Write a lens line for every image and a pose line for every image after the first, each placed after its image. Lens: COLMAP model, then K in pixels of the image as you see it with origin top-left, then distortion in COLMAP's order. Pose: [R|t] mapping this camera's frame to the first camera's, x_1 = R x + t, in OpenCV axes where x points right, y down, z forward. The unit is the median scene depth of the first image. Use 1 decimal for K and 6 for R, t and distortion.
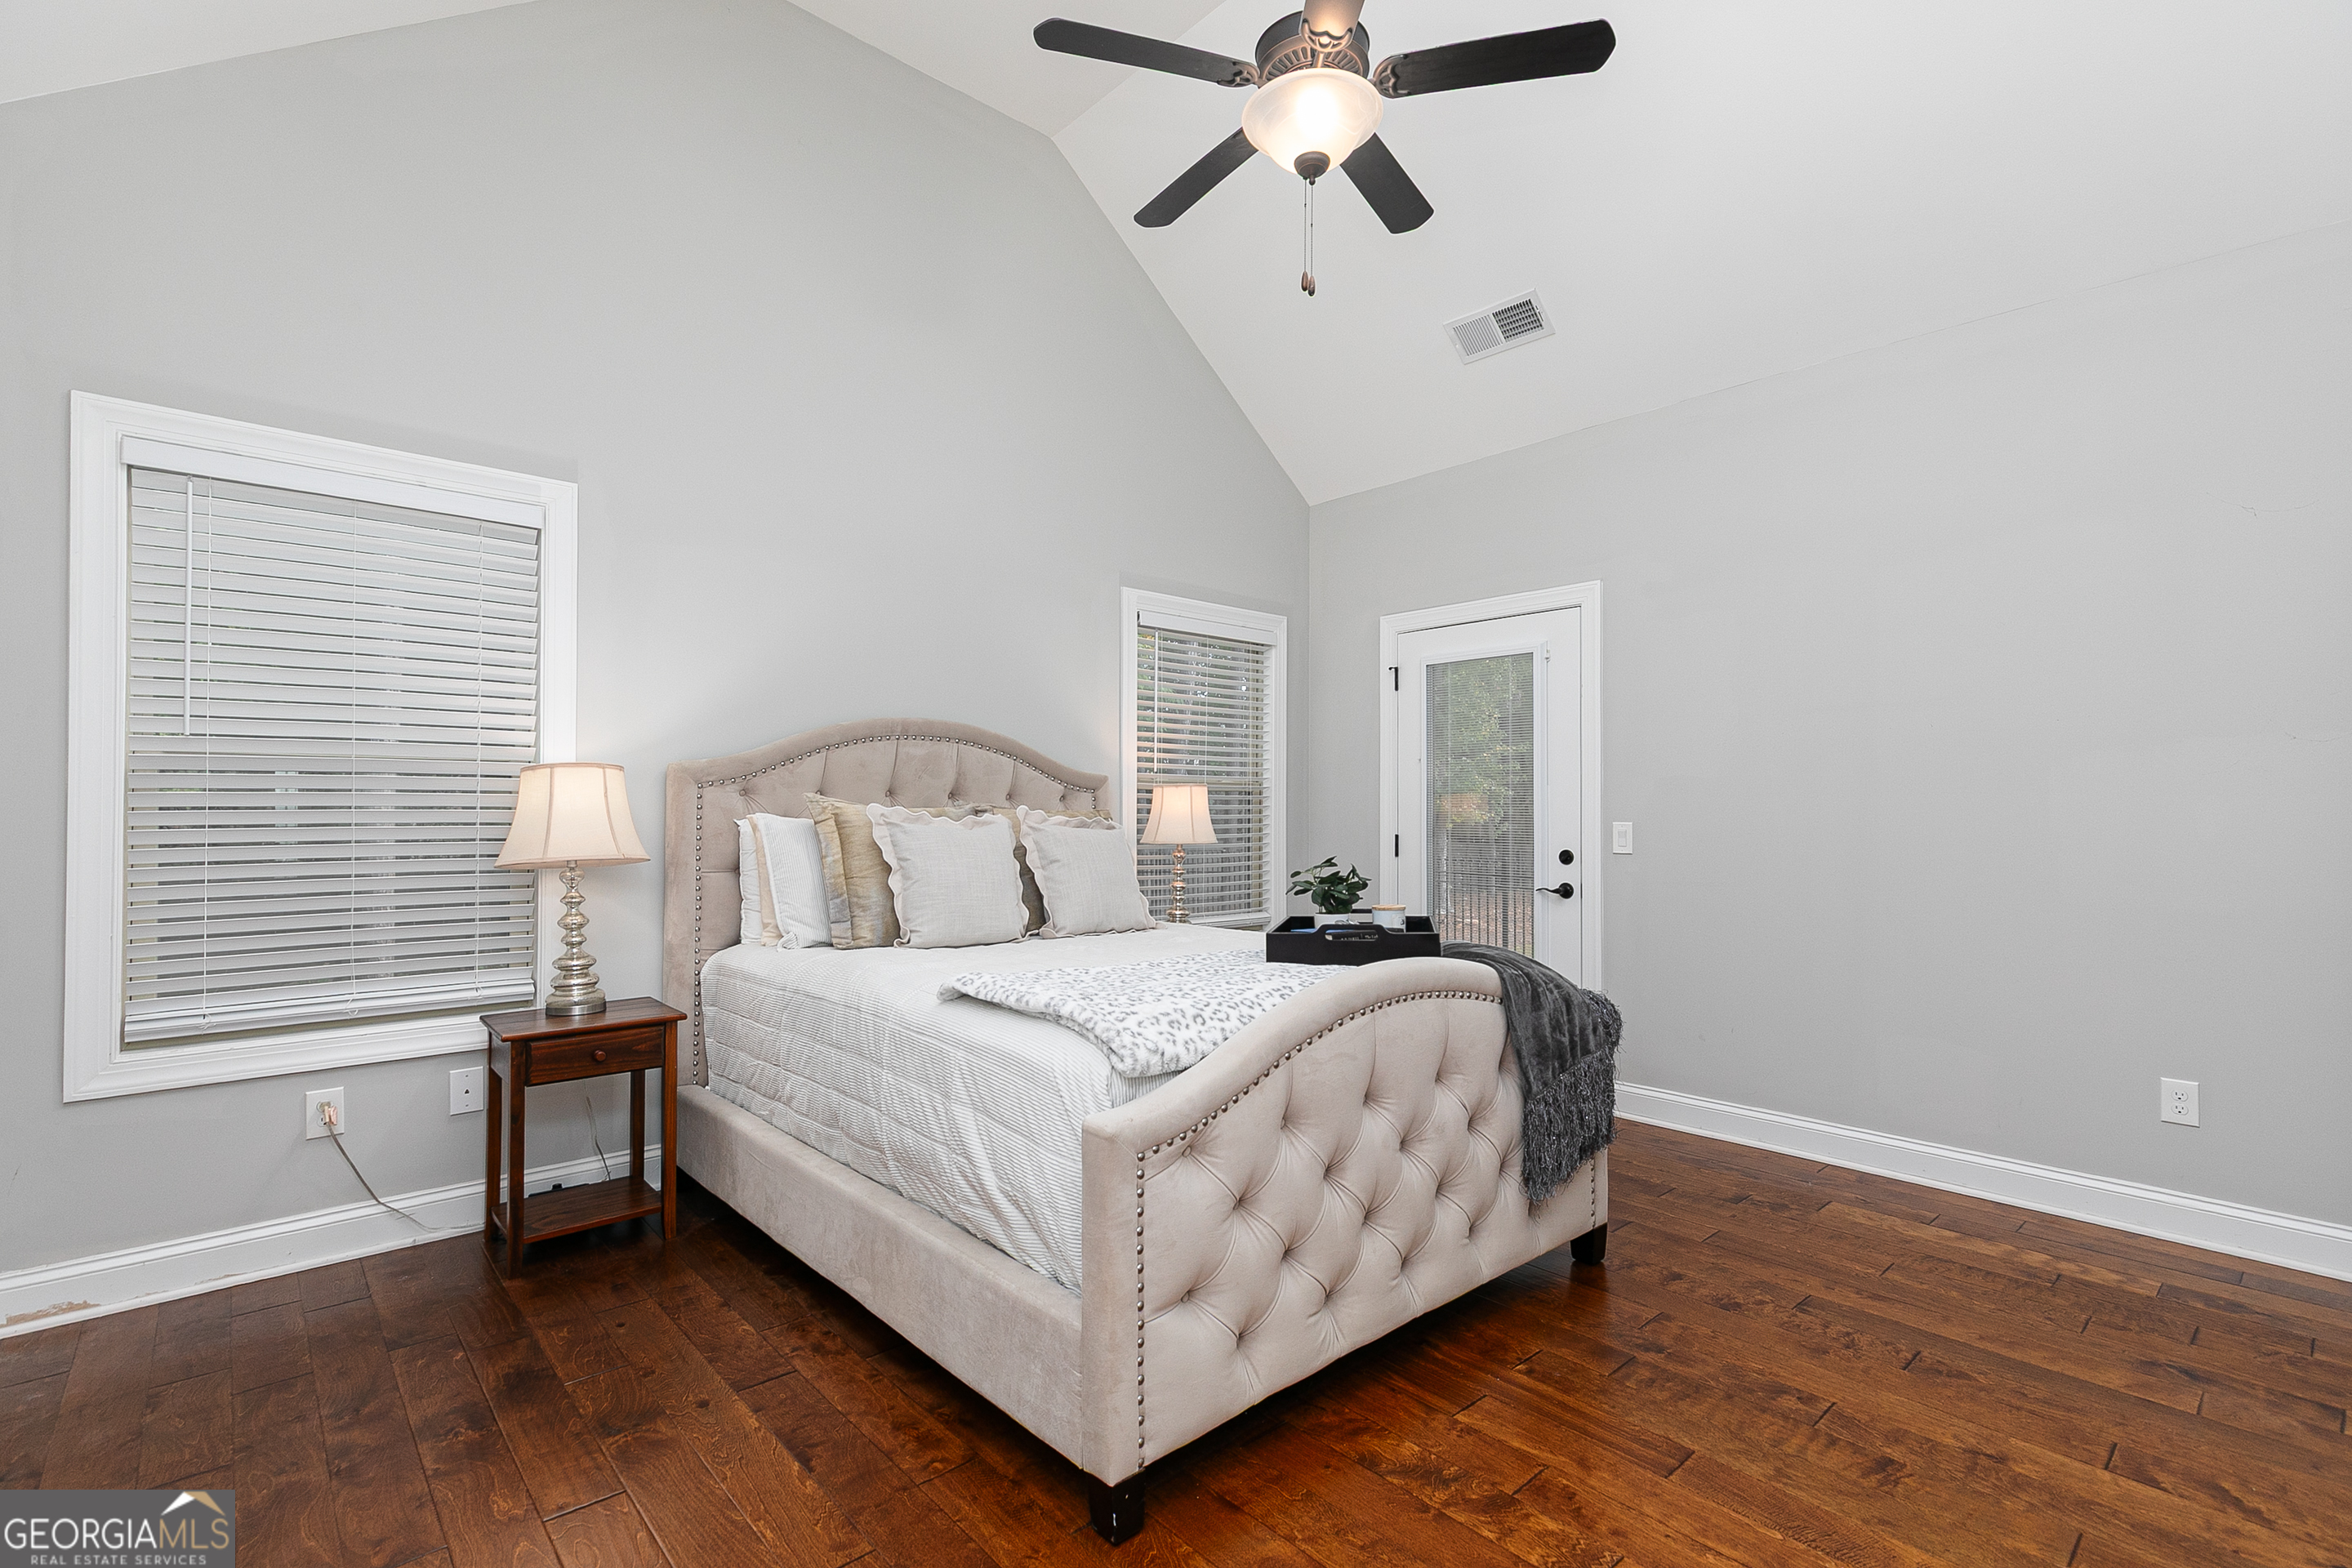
lens RADIAL K [[1077.8, 0, 1172.6], [0, 1077.8, 795.7], [0, 0, 1]] dist [0.004291, 0.000873]
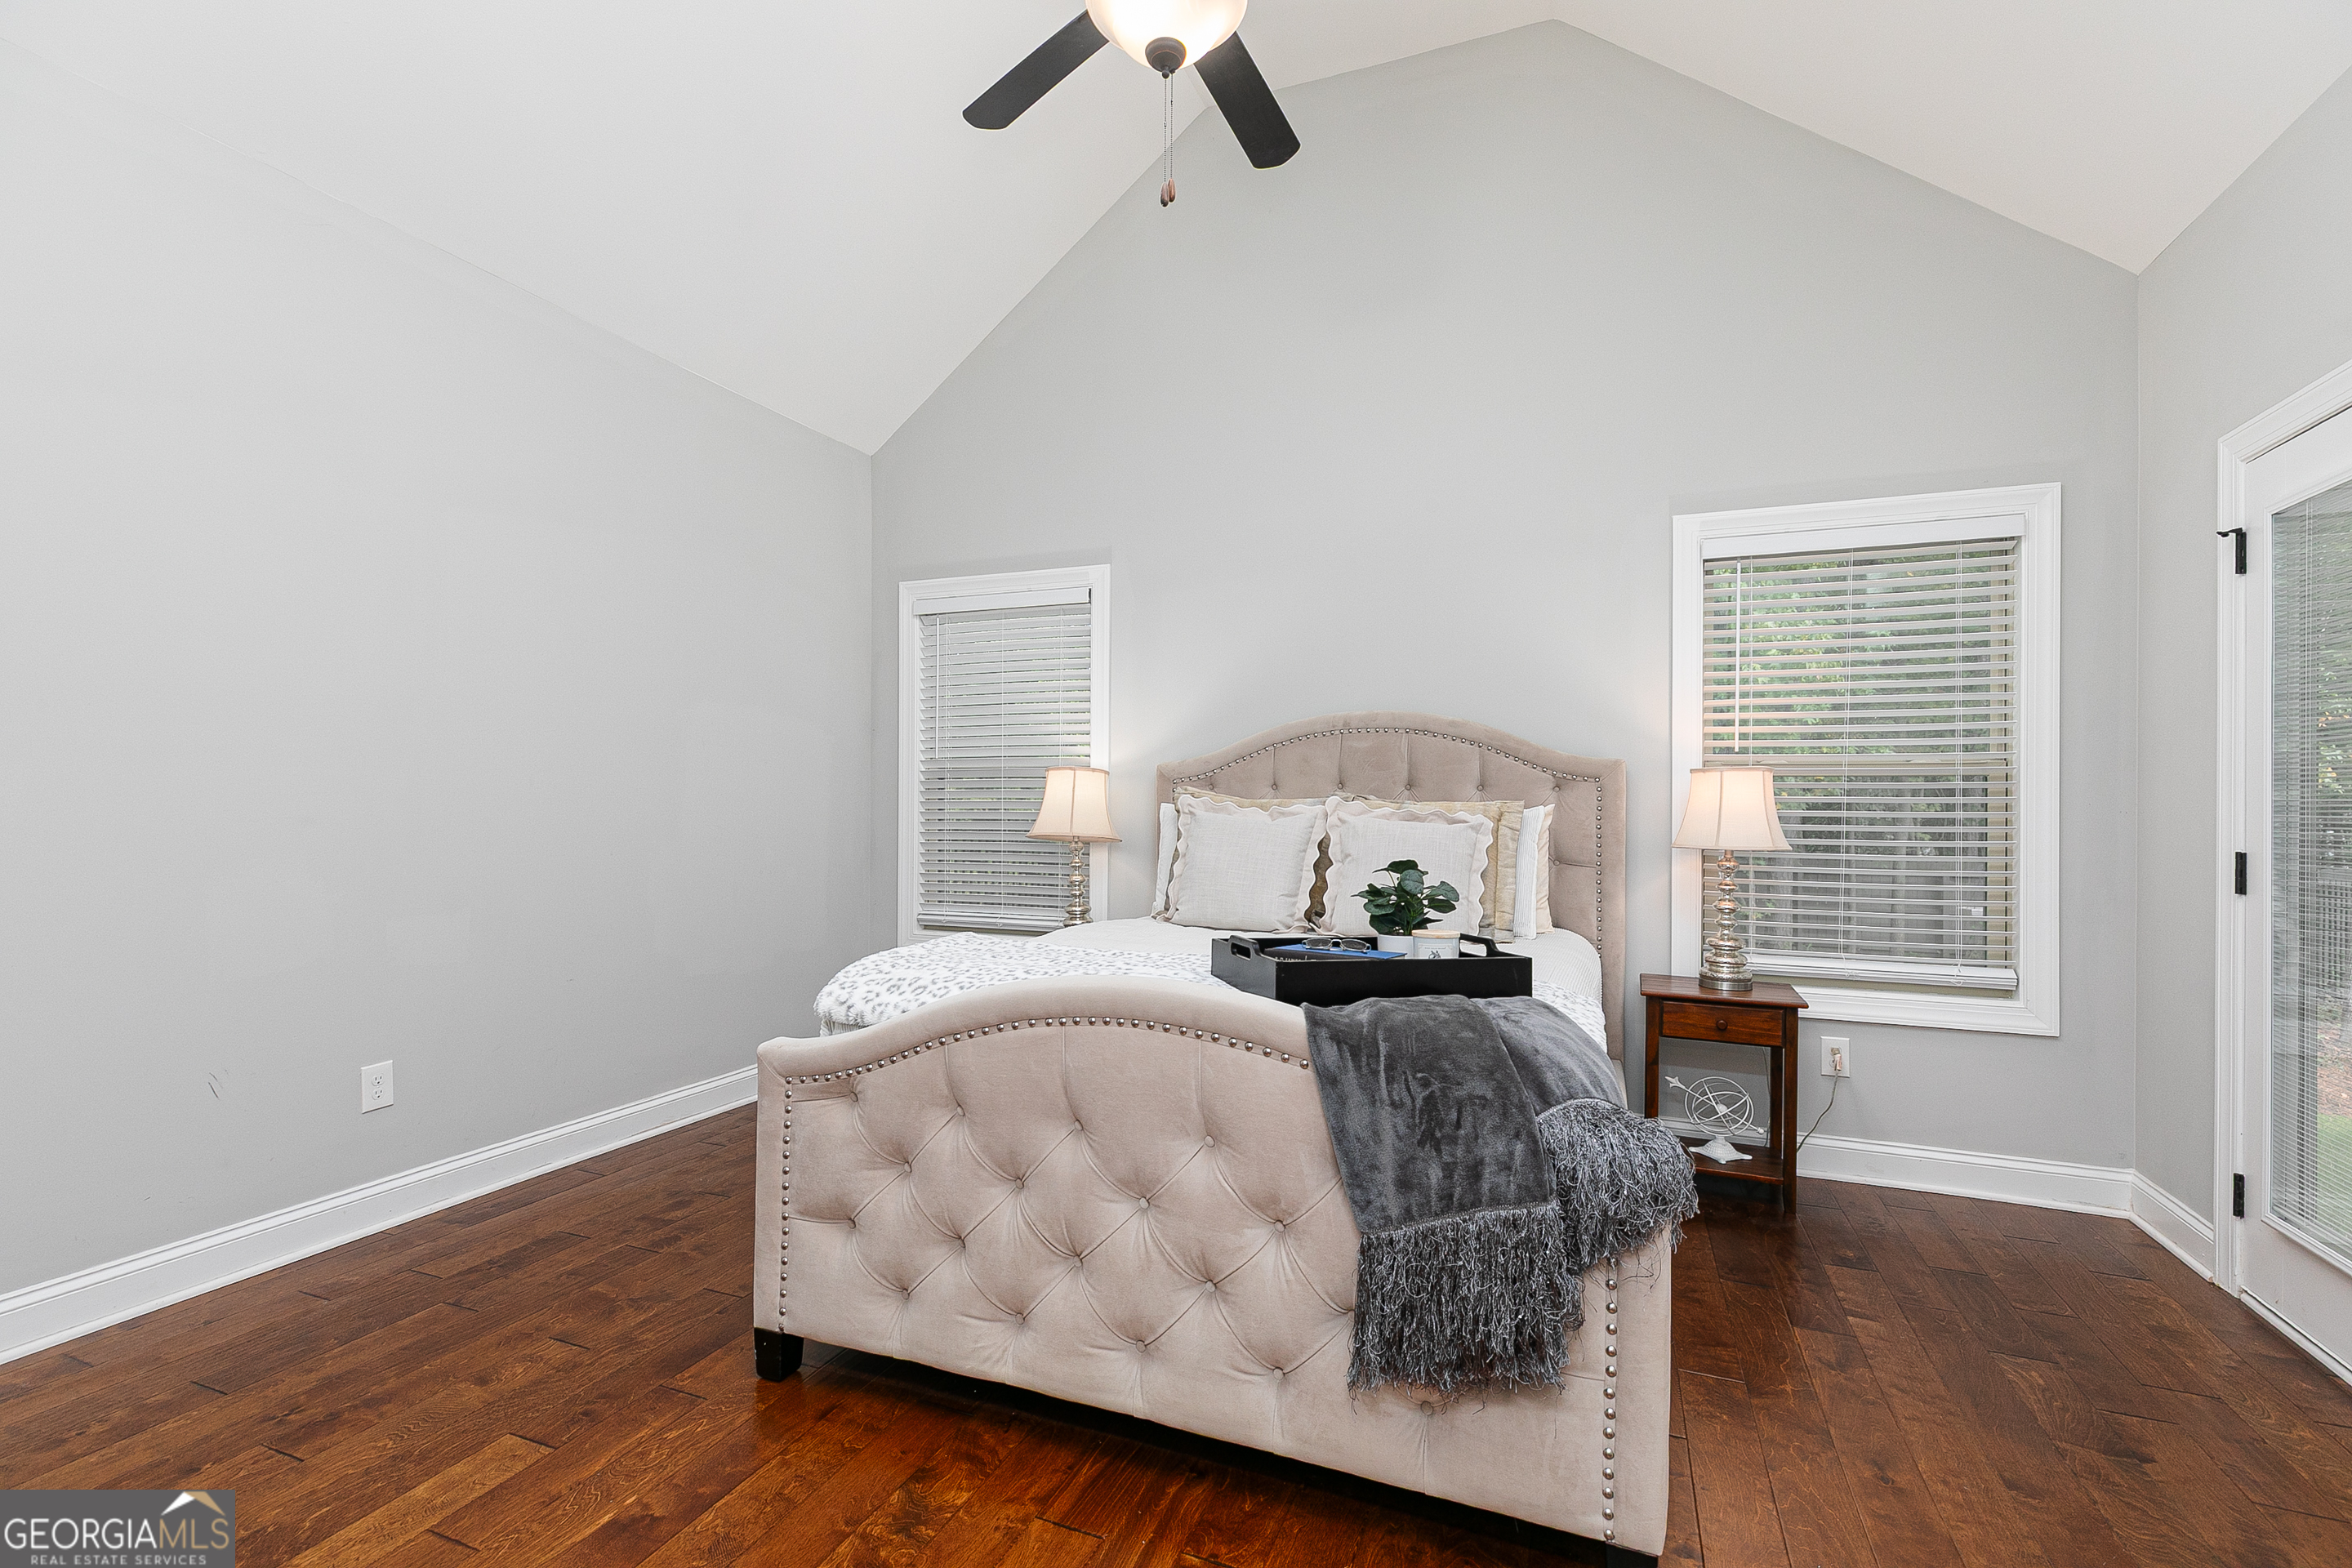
lens RADIAL K [[1054.7, 0, 1173.7], [0, 1054.7, 795.6], [0, 0, 1]] dist [0.002623, 0.000103]
pose [[0.432564, -0.005964, -0.901583, 0.776374], [0.006622, 0.999972, -0.003438, 0.012867], [0.901579, -0.004483, 0.432592, 0.550301]]
